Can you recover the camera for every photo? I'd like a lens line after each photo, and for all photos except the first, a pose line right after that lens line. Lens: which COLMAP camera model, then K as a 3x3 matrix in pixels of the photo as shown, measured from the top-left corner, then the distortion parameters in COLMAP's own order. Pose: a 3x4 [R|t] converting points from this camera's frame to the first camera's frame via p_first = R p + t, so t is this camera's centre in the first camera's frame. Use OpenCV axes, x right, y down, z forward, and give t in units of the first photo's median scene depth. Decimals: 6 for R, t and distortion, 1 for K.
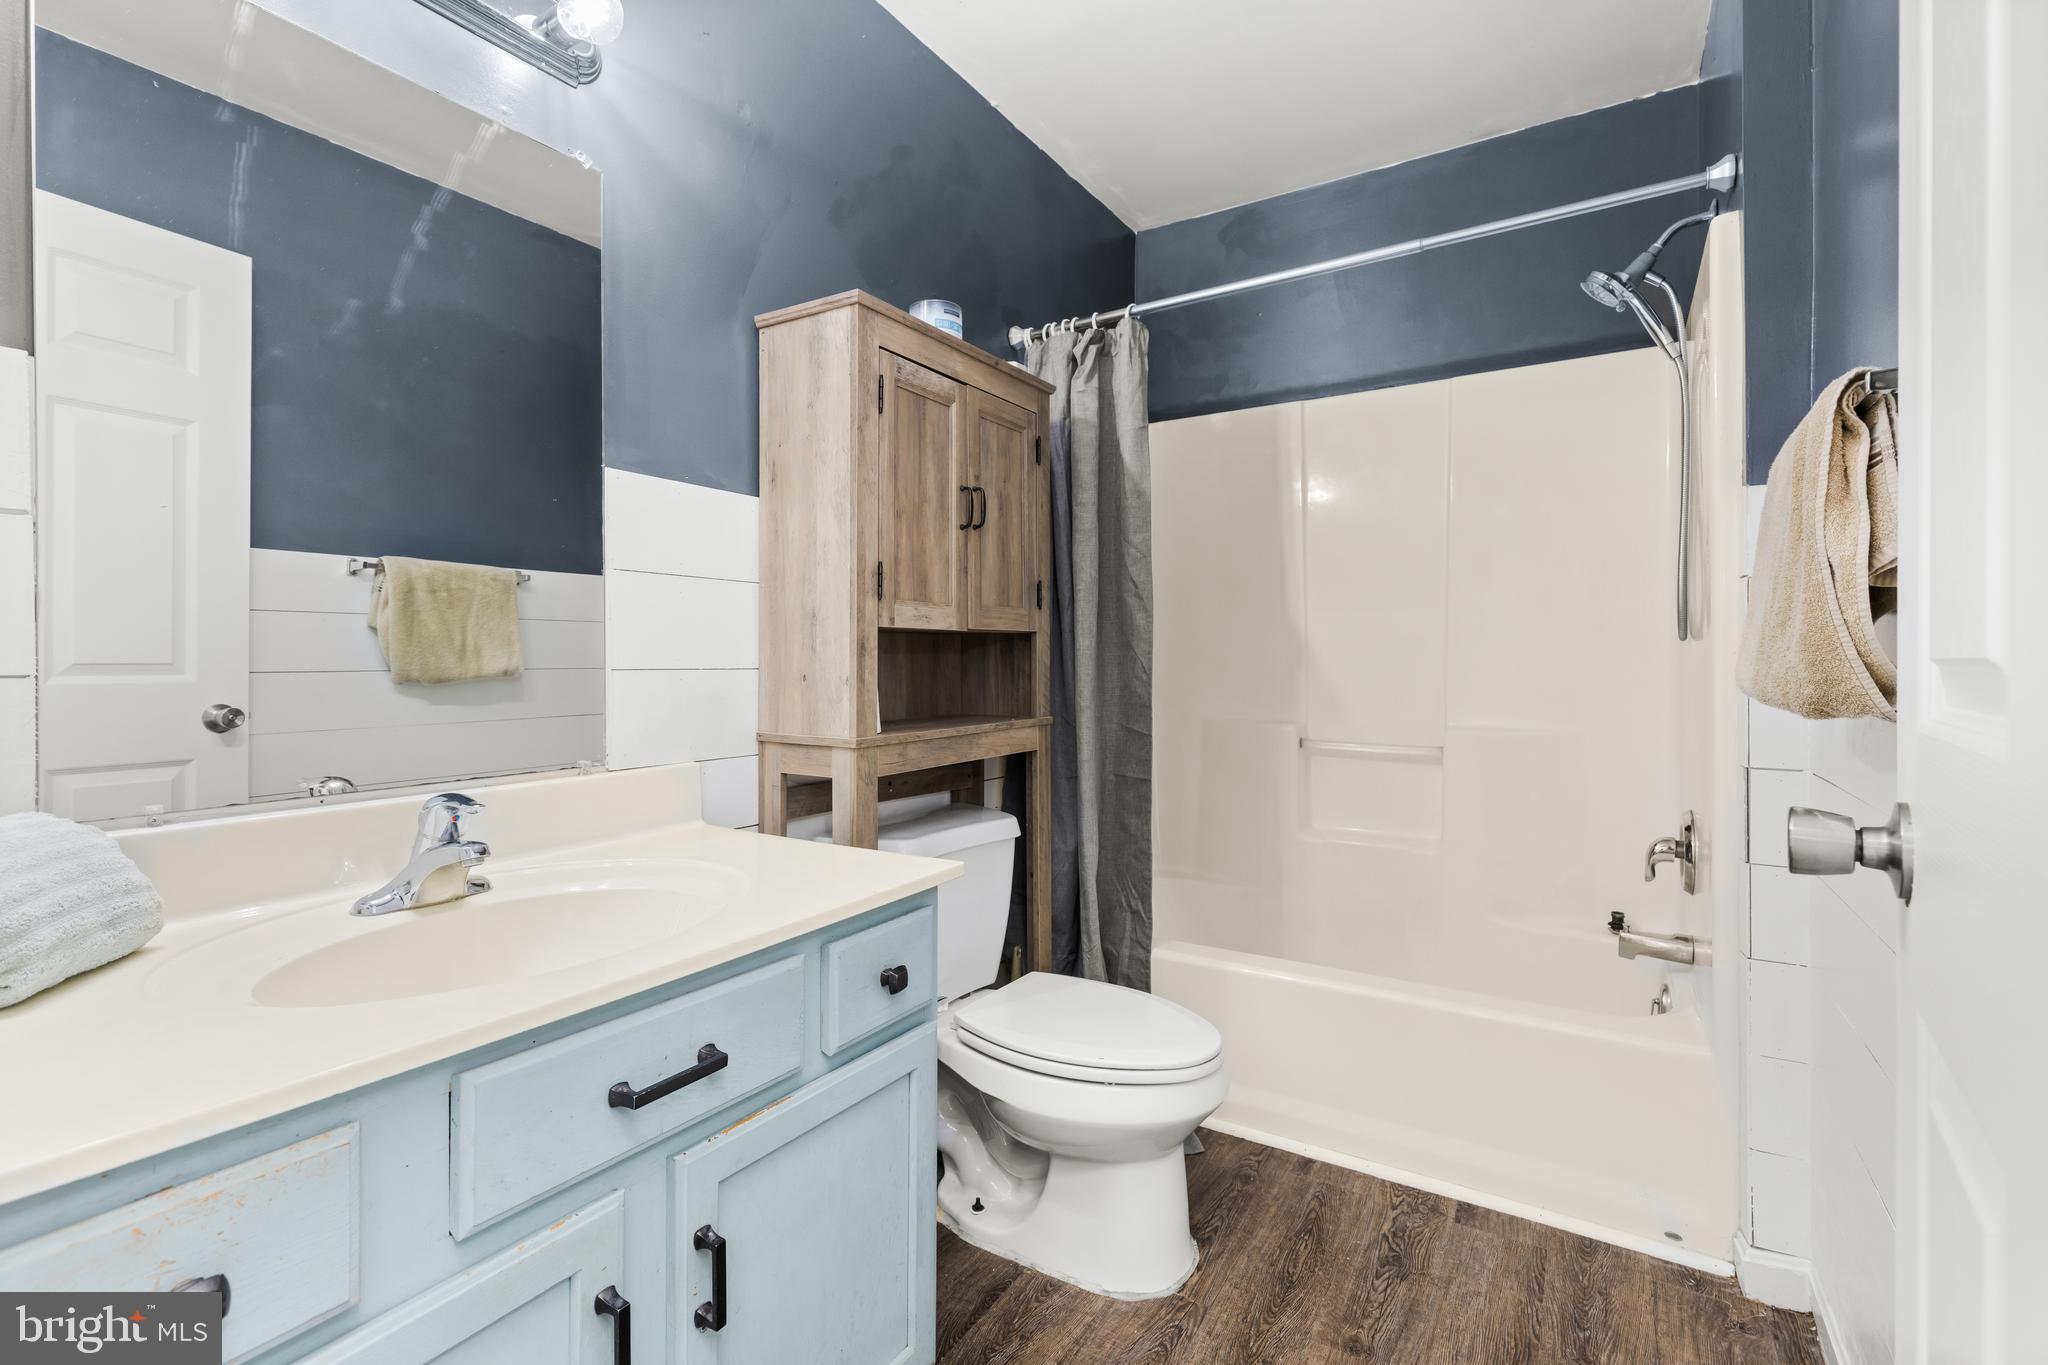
lens RADIAL K [[929.9, 0, 1022.5], [0, 929.9, 667.8], [0, 0, 1]] dist [0.002443, 0.000712]
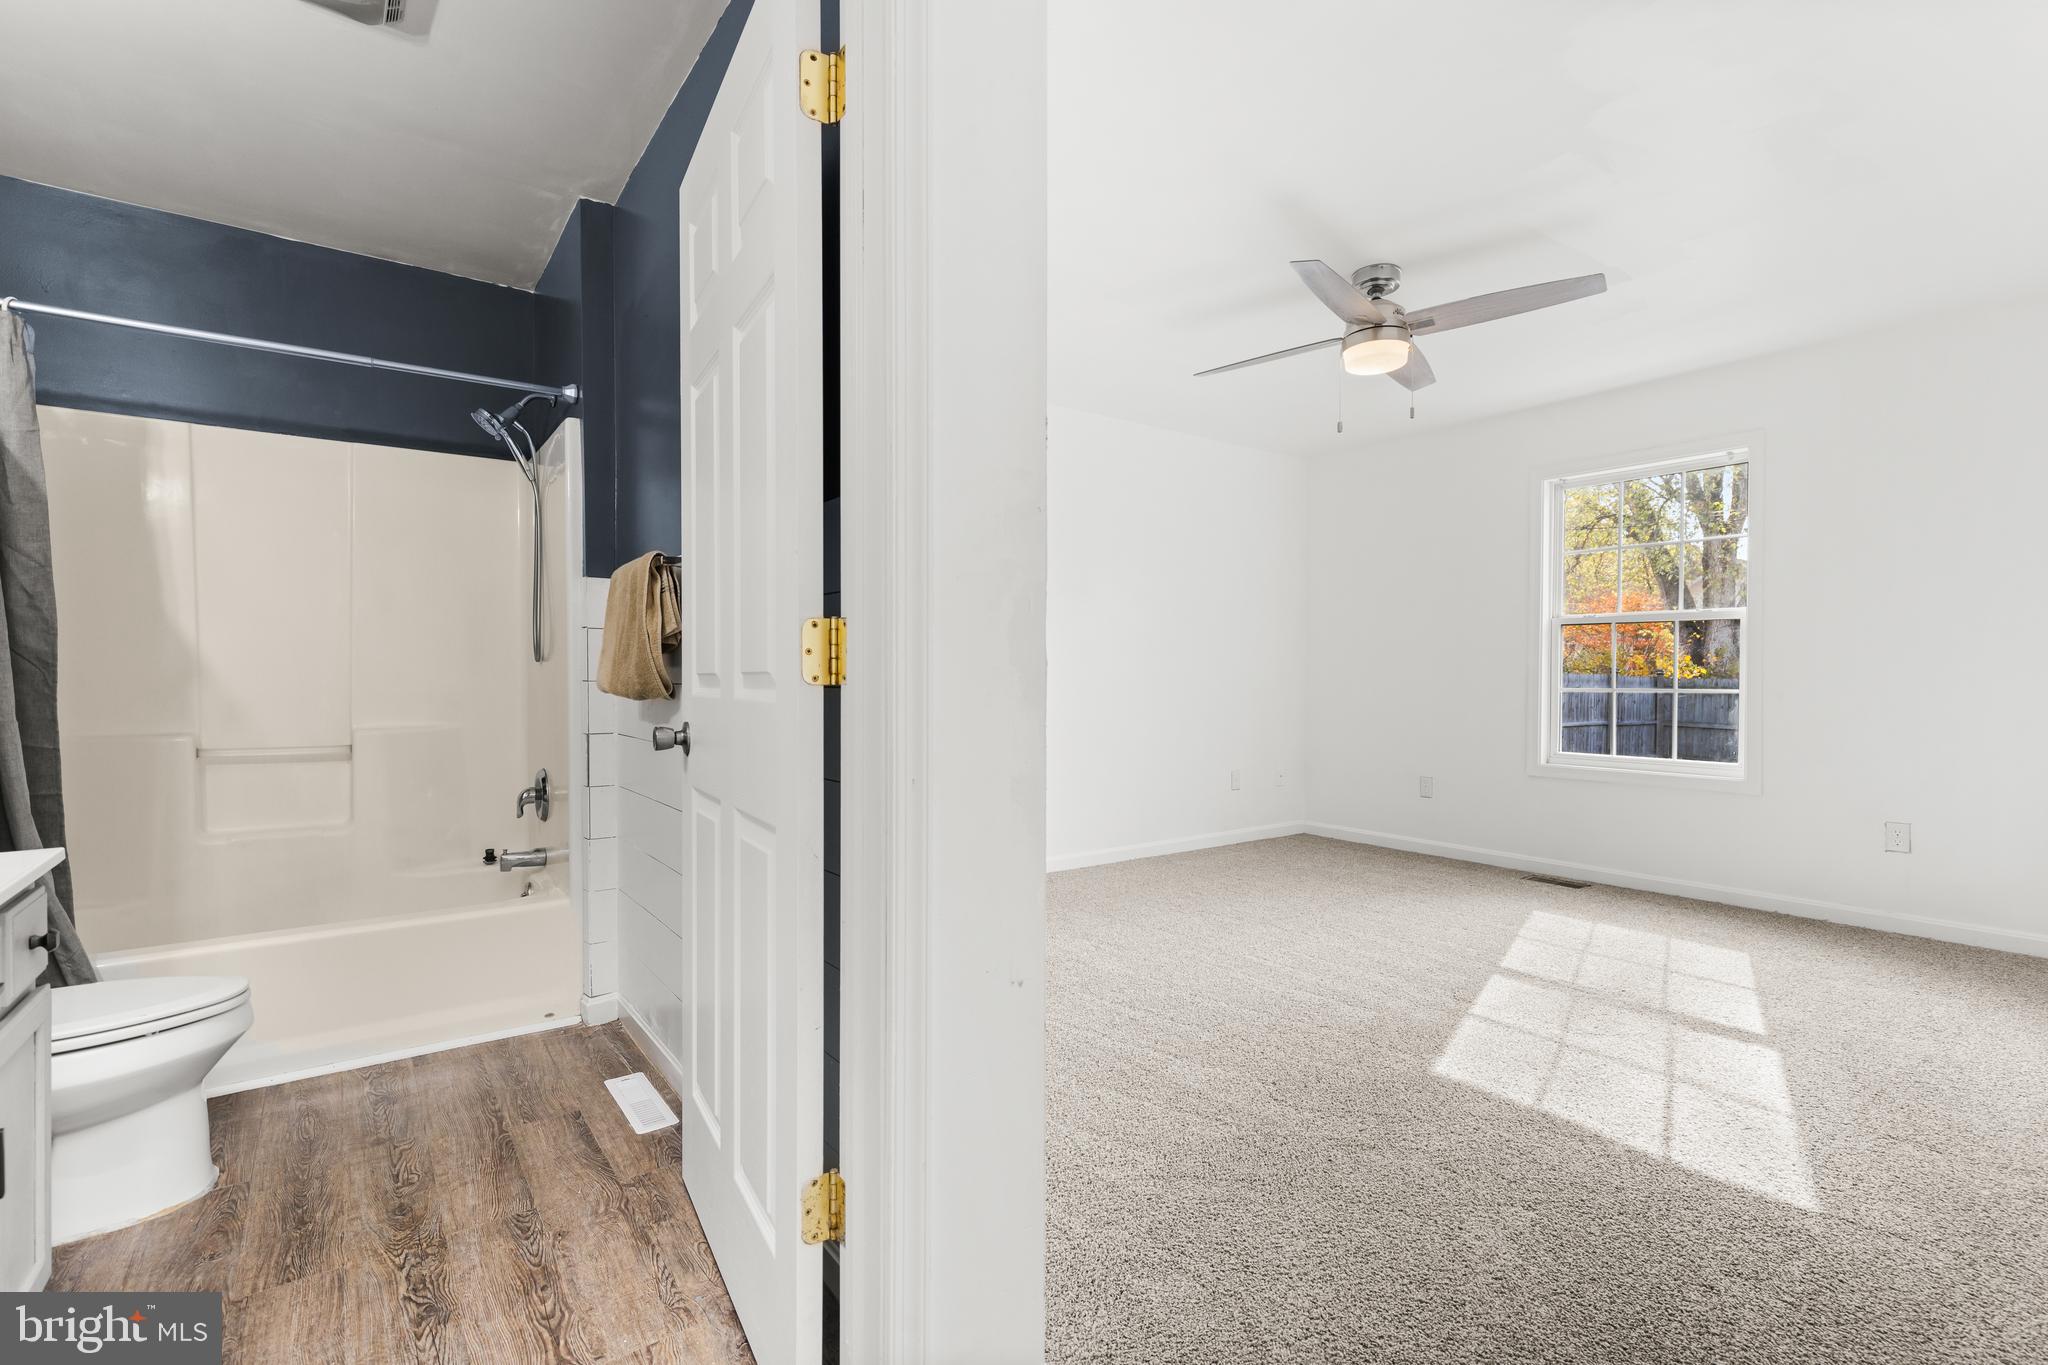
lens RADIAL K [[929.9, 0, 1022.5], [0, 929.9, 667.8], [0, 0, 1]] dist [0.002443, 0.000712]
pose [[0.373475, 0.007756, 0.927608, -0.536699], [0.007335, 0.999909, -0.011314, 0.005804], [-0.927611, 0.011030, 0.373384, -0.419501]]
